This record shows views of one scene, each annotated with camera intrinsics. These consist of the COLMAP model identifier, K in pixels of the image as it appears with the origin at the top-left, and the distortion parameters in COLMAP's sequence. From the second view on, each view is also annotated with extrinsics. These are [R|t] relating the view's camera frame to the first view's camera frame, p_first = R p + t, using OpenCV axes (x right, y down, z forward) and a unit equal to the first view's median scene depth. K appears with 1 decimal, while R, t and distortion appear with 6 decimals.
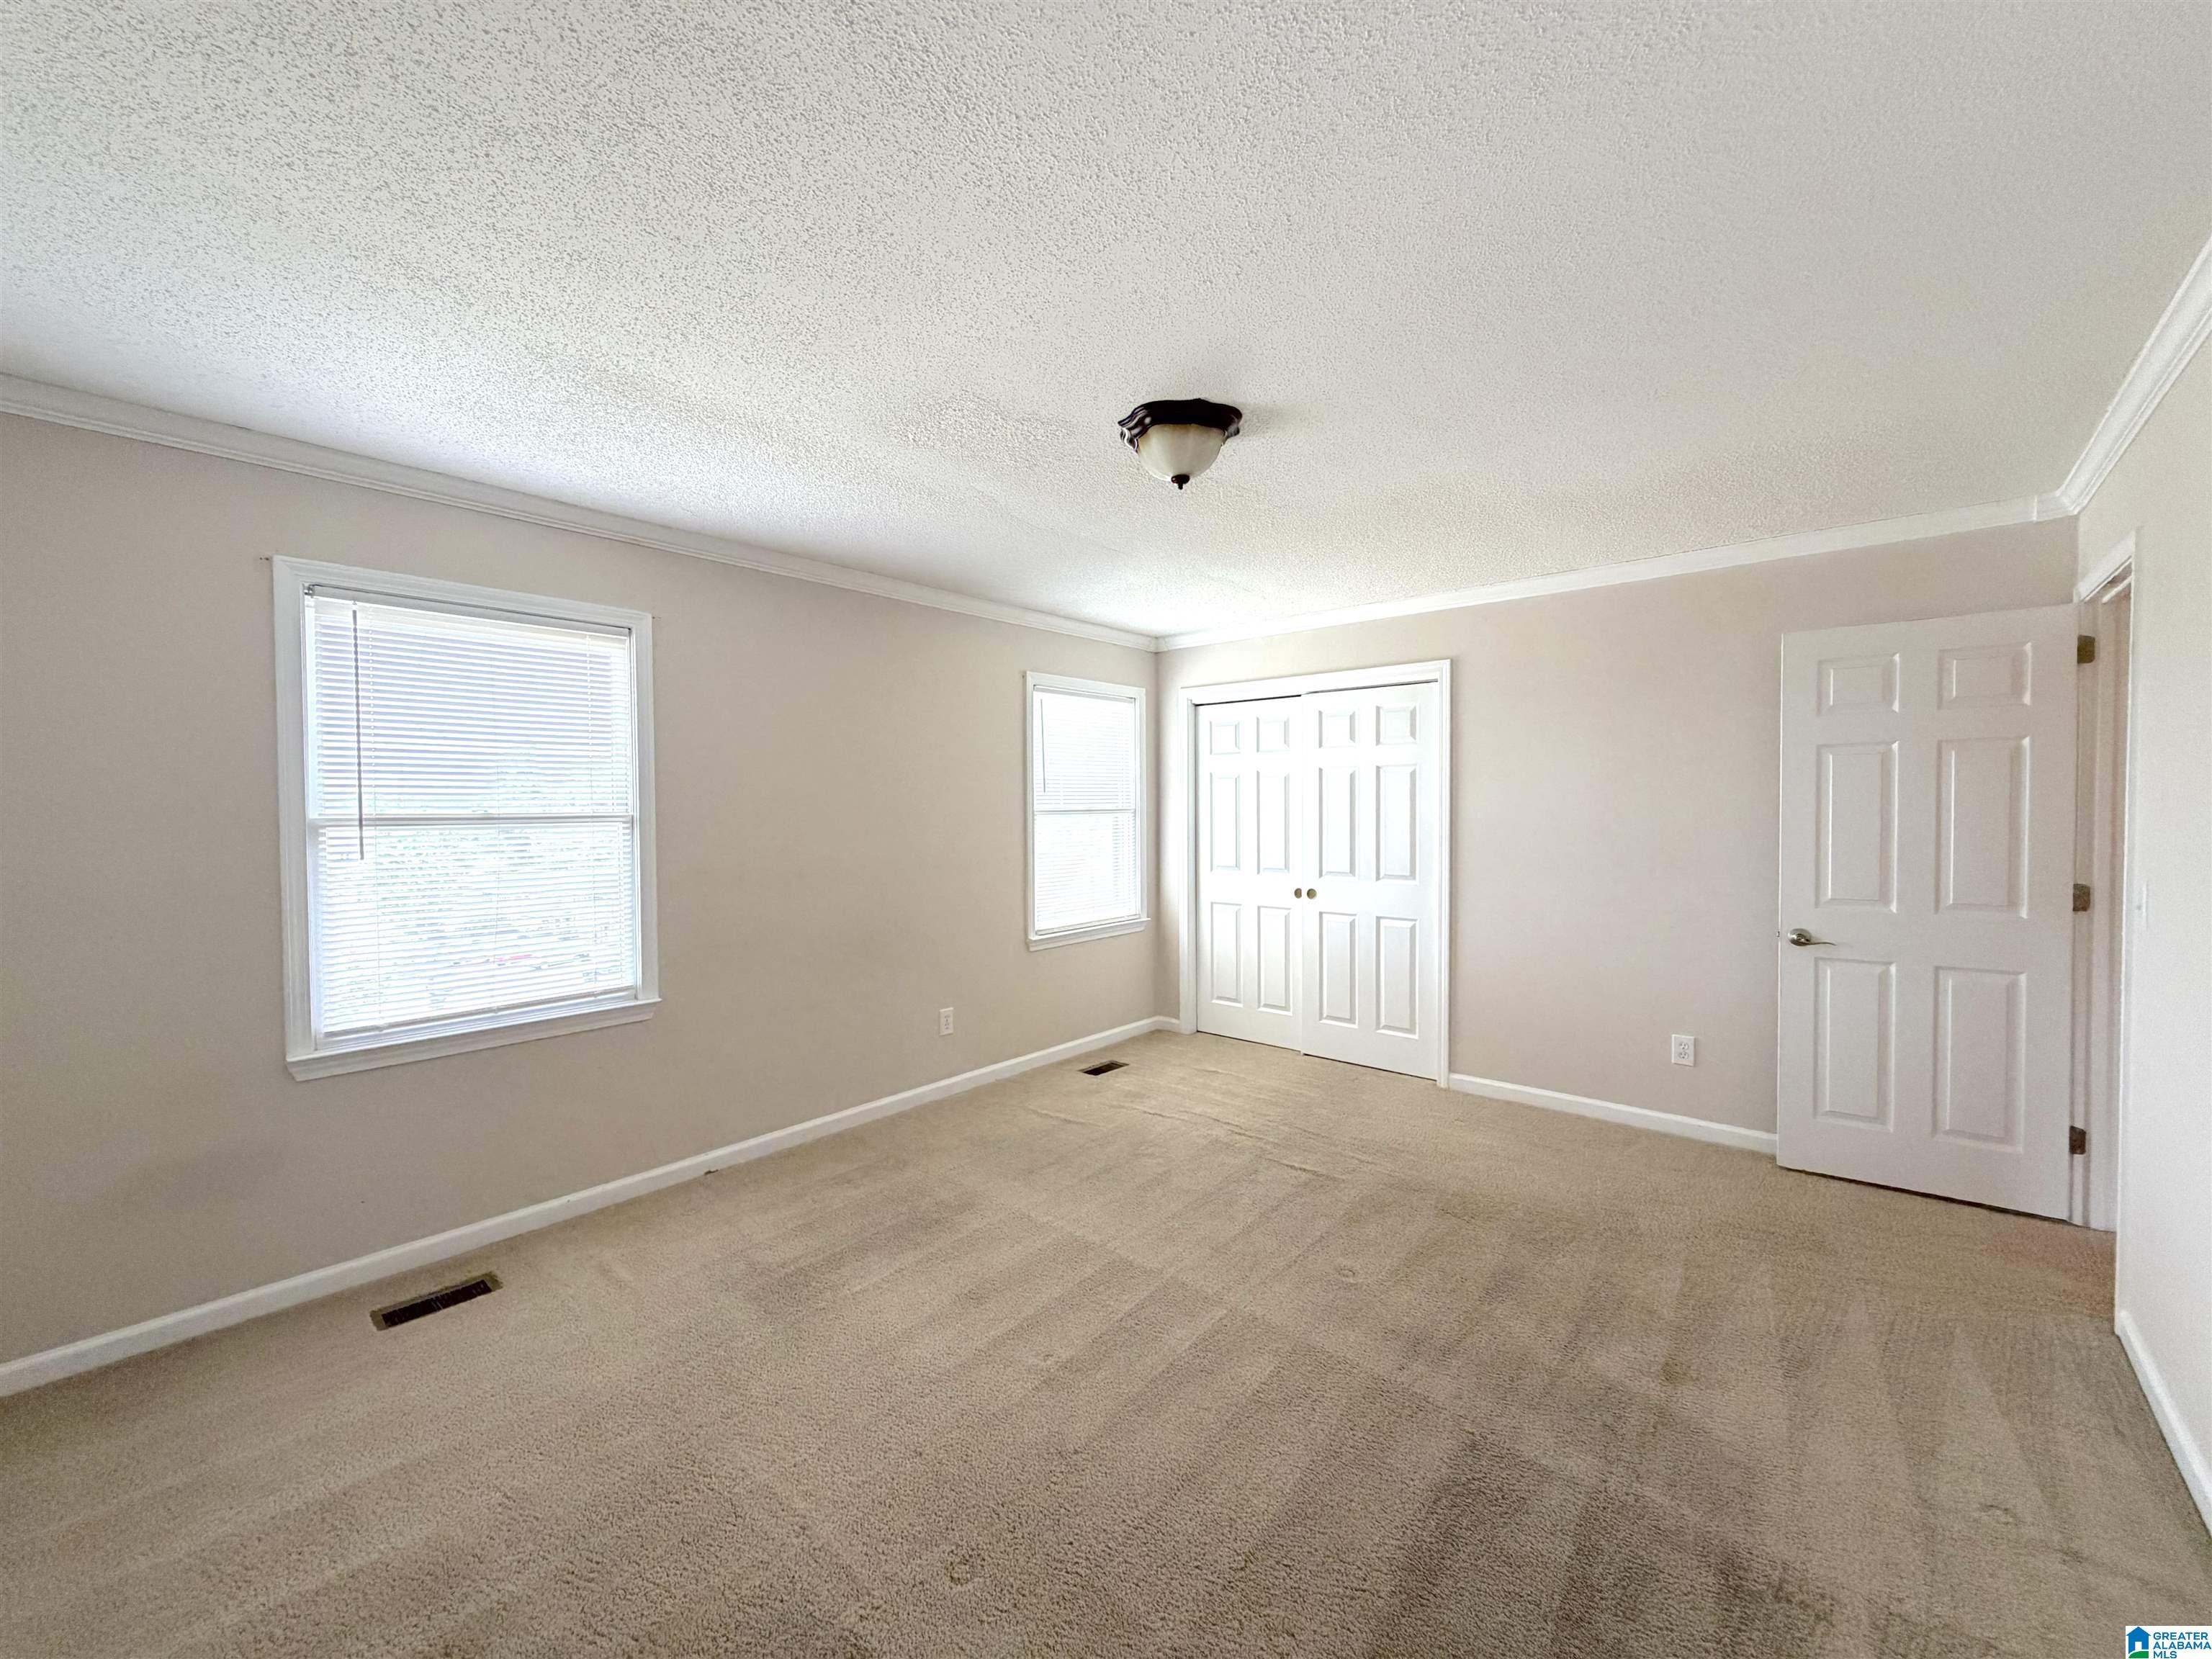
lens RADIAL K [[917.1, 0, 1107.7], [0, 917.1, 810.8], [0, 0, 1]] dist [-0.000092, -0.000707]
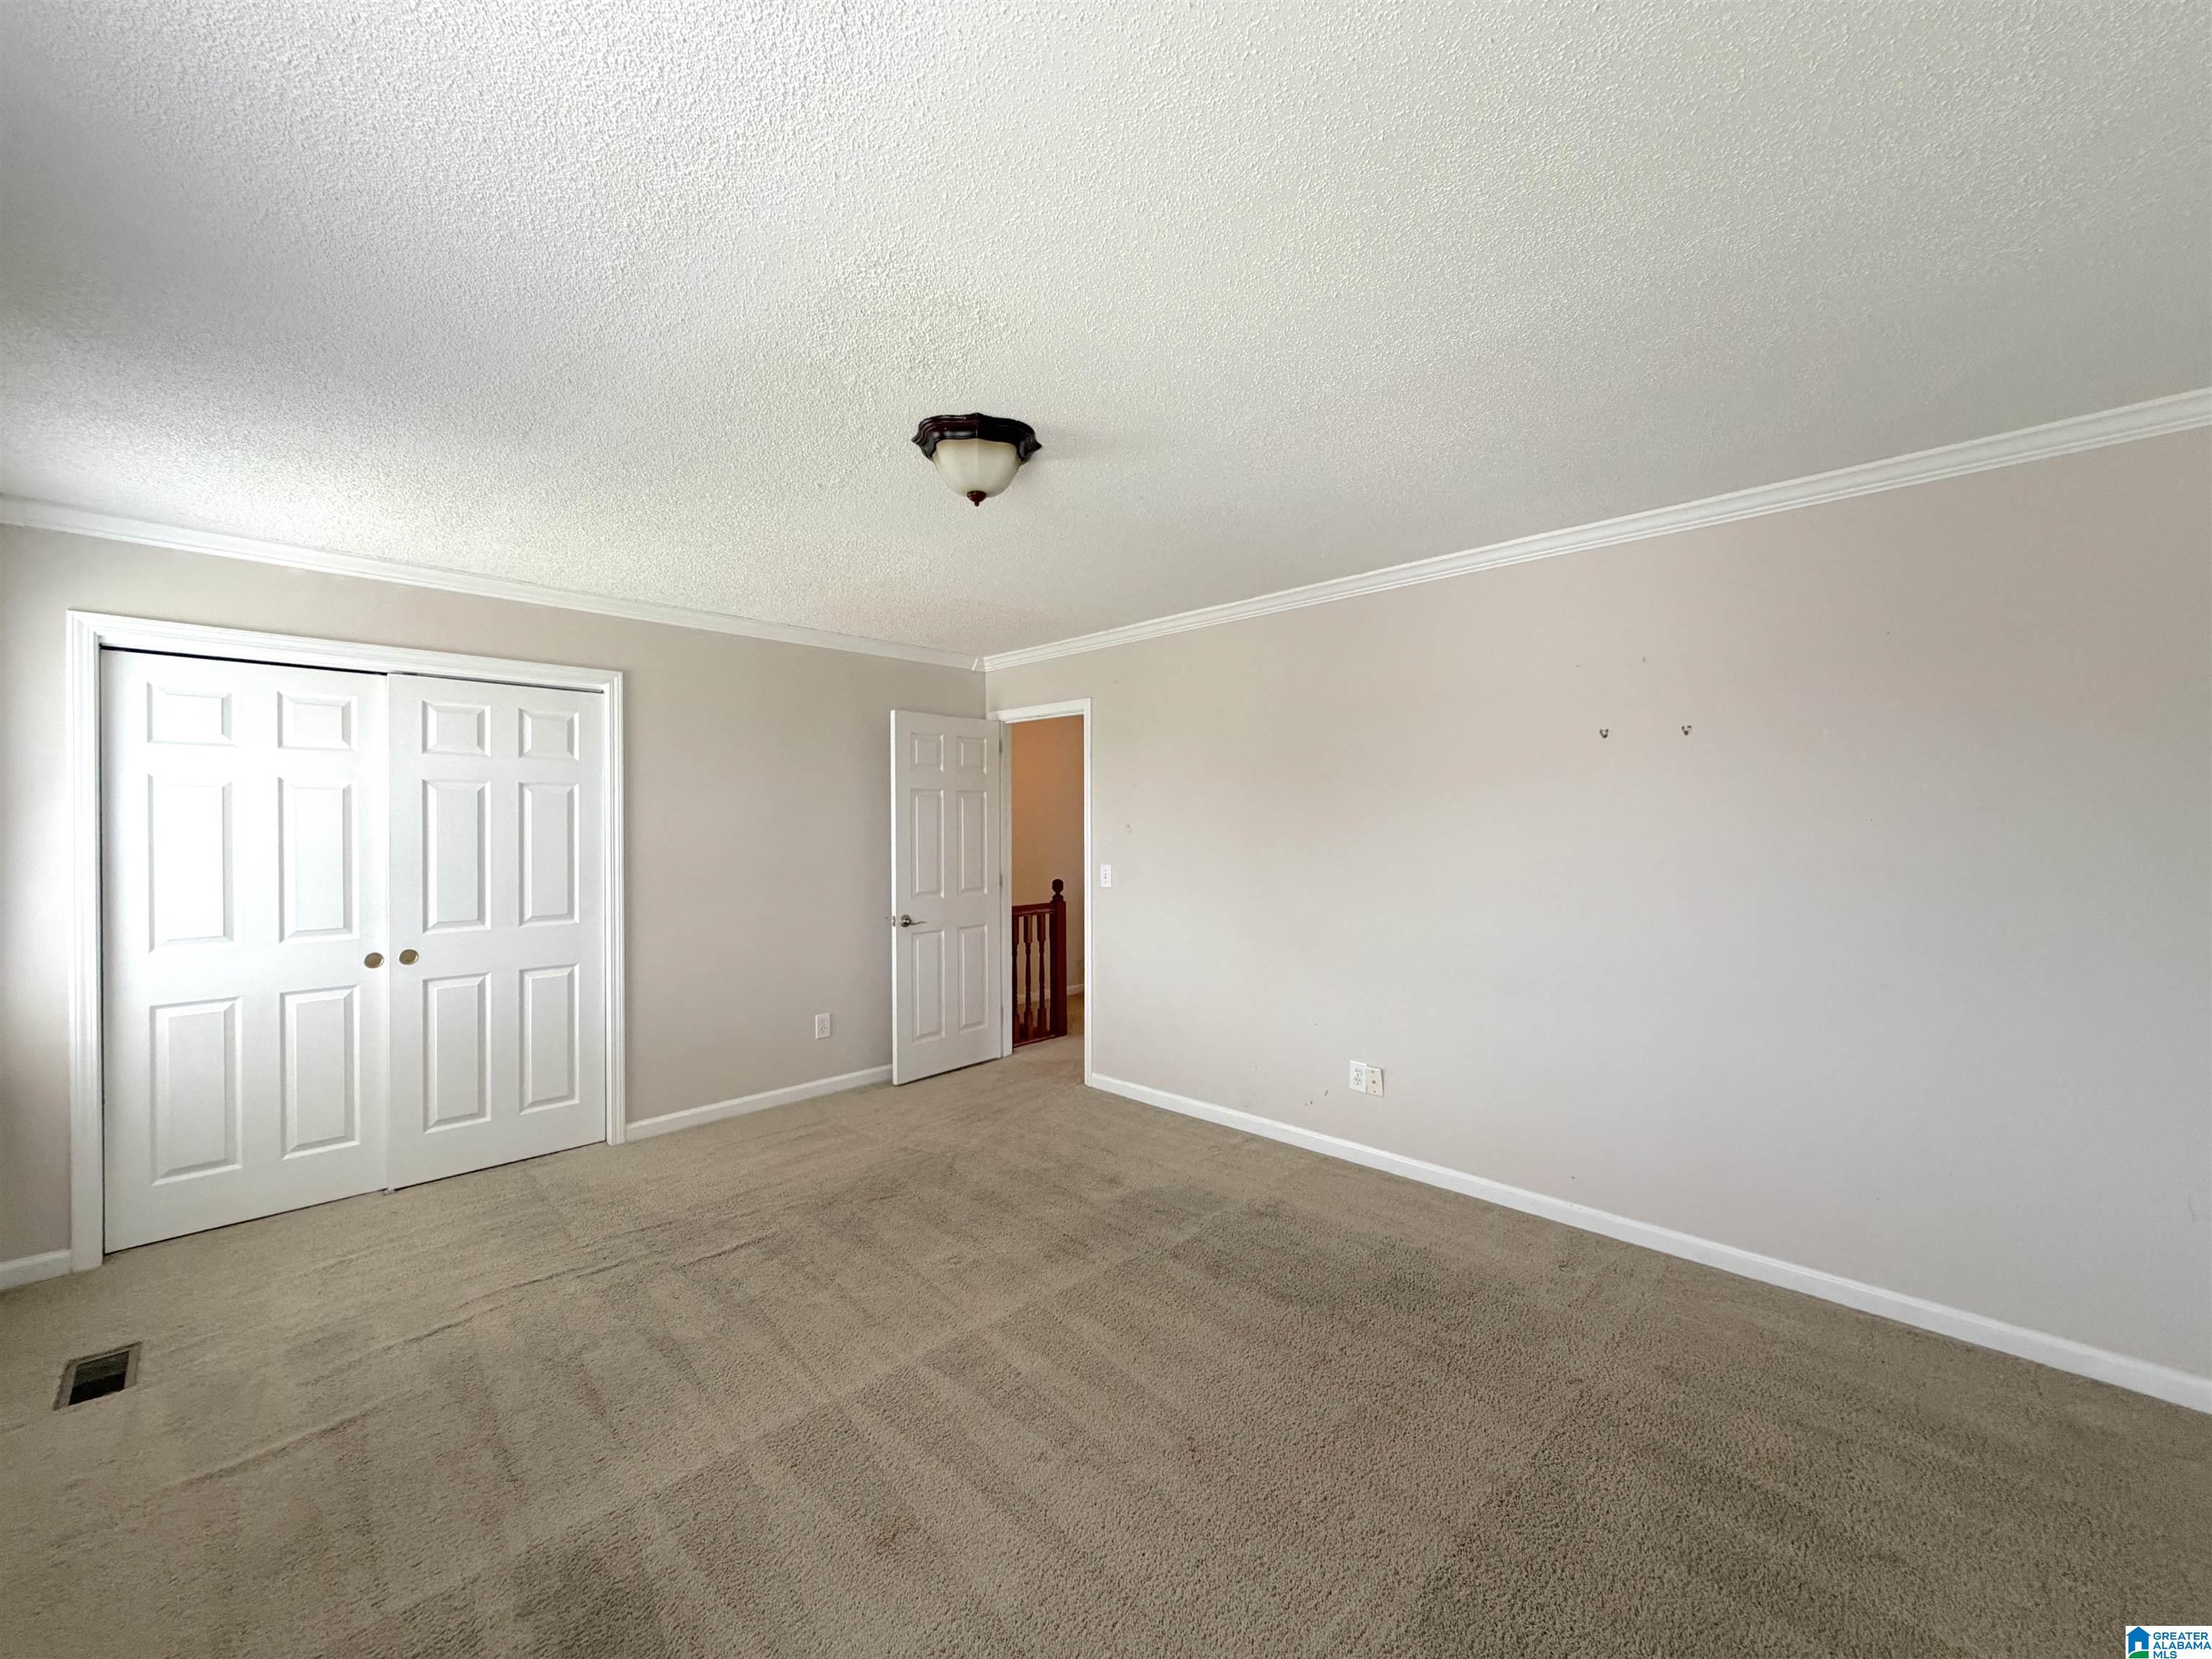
lens RADIAL K [[882.8, 0, 1097.2], [0, 882.8, 828.5], [0, 0, 1]] dist [-0.001540, 0.000303]
pose [[0.045571, 0.003366, 0.998955, -0.535512], [0.011662, 0.999924, -0.003901, -0.000053], [-0.998893, 0.011827, 0.045528, 0.539360]]
